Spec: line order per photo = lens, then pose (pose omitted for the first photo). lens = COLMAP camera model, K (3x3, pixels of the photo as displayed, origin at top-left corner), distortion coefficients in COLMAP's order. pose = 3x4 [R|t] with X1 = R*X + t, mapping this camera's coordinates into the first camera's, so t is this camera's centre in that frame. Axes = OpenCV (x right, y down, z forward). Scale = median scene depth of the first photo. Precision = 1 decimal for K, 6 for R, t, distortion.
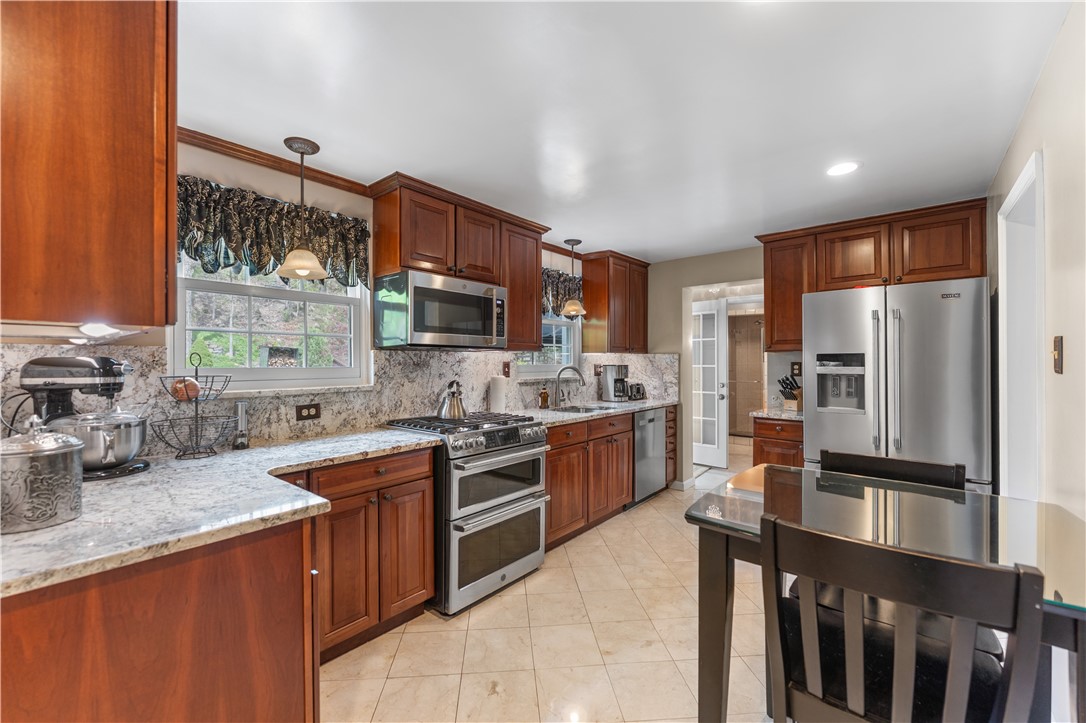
lens RADIAL K [[440.7, 0, 540.0], [0, 440.7, 364.1], [0, 0, 1]] dist [-0.000688, -0.000259]
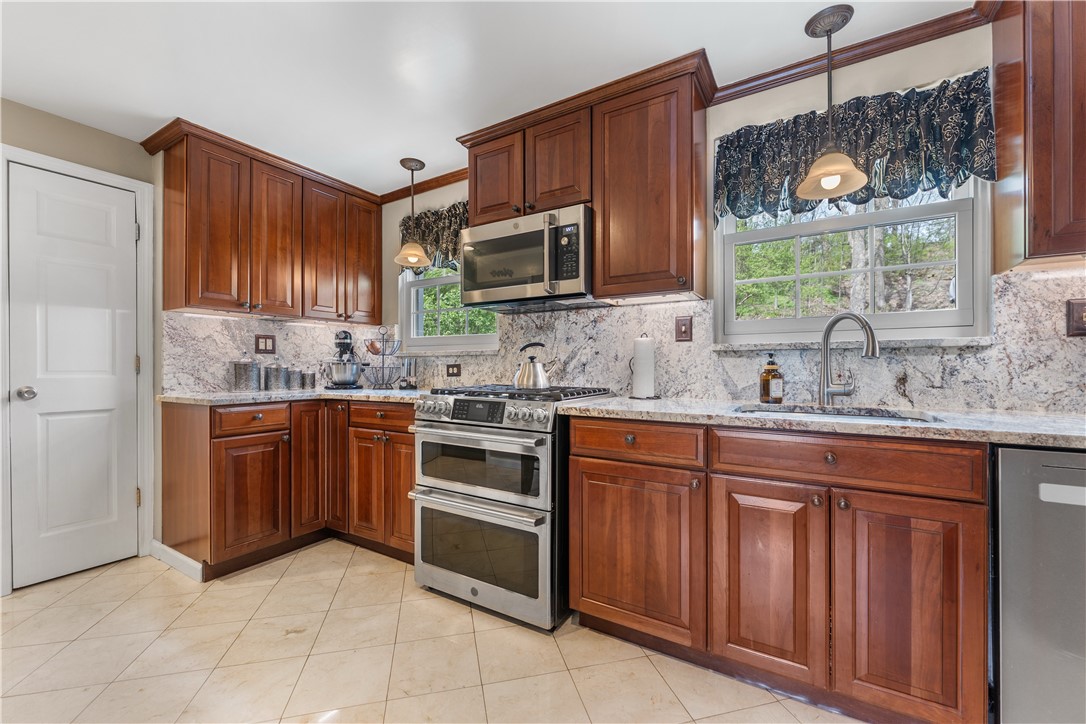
lens RADIAL K [[440.7, 0, 540.0], [0, 440.7, 364.6], [0, 0, 1]] dist [-0.000688, -0.000259]
pose [[0.148748, 0.001979, -0.988873, 0.667370], [-0.001184, 0.999998, 0.001823, 0.081653], [0.988874, 0.000899, 0.148750, 0.959101]]
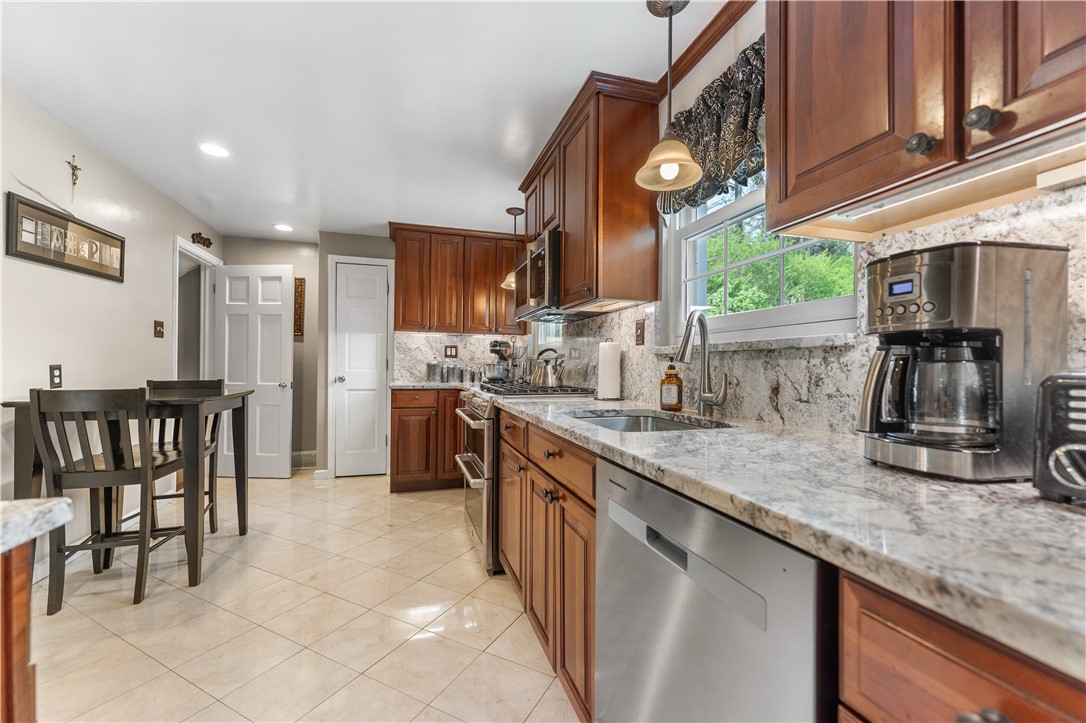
lens RADIAL K [[440.7, 0, 540.0], [0, 440.7, 364.1], [0, 0, 1]] dist [-0.000688, -0.000259]
pose [[-0.540345, -0.002996, -0.841438, 0.685254], [-0.007507, 0.999971, 0.001259, 0.075753], [0.841410, 0.006997, -0.540352, 1.631531]]
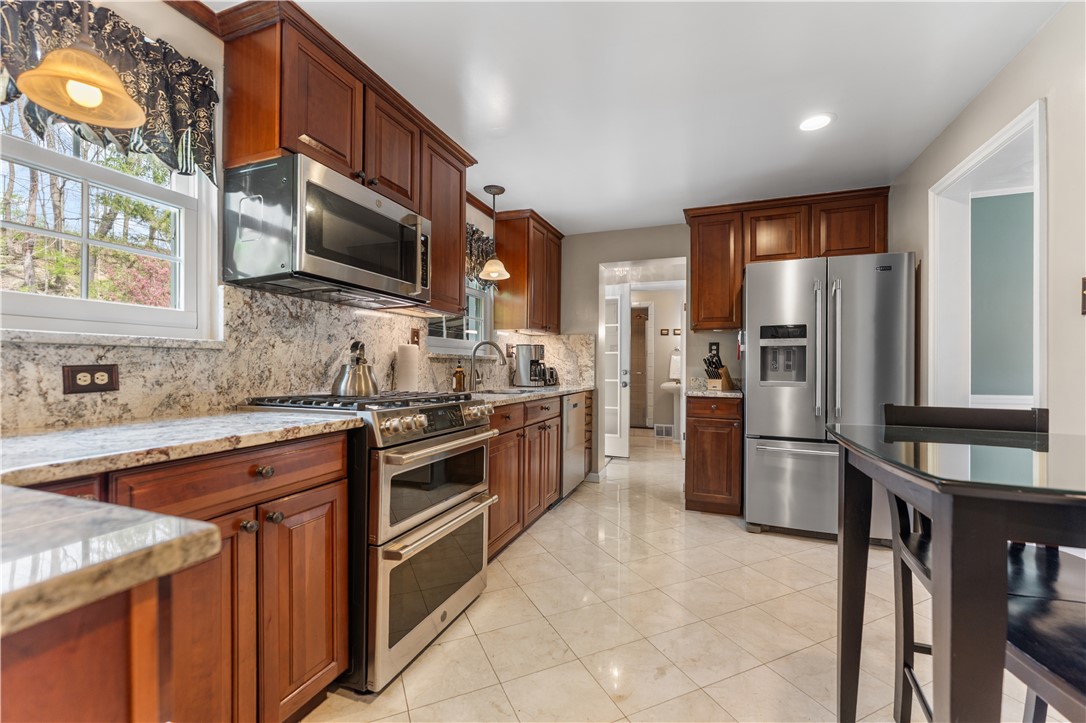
lens RADIAL K [[445.6, 0, 545.7], [0, 445.6, 368.5], [0, 0, 1]] dist [-0.001962, -0.000096]
pose [[0.941992, 0.006854, 0.335566, -0.164130], [-0.006707, 0.999976, -0.001595, 0.084662], [-0.335569, -0.000749, 0.942015, 0.265516]]
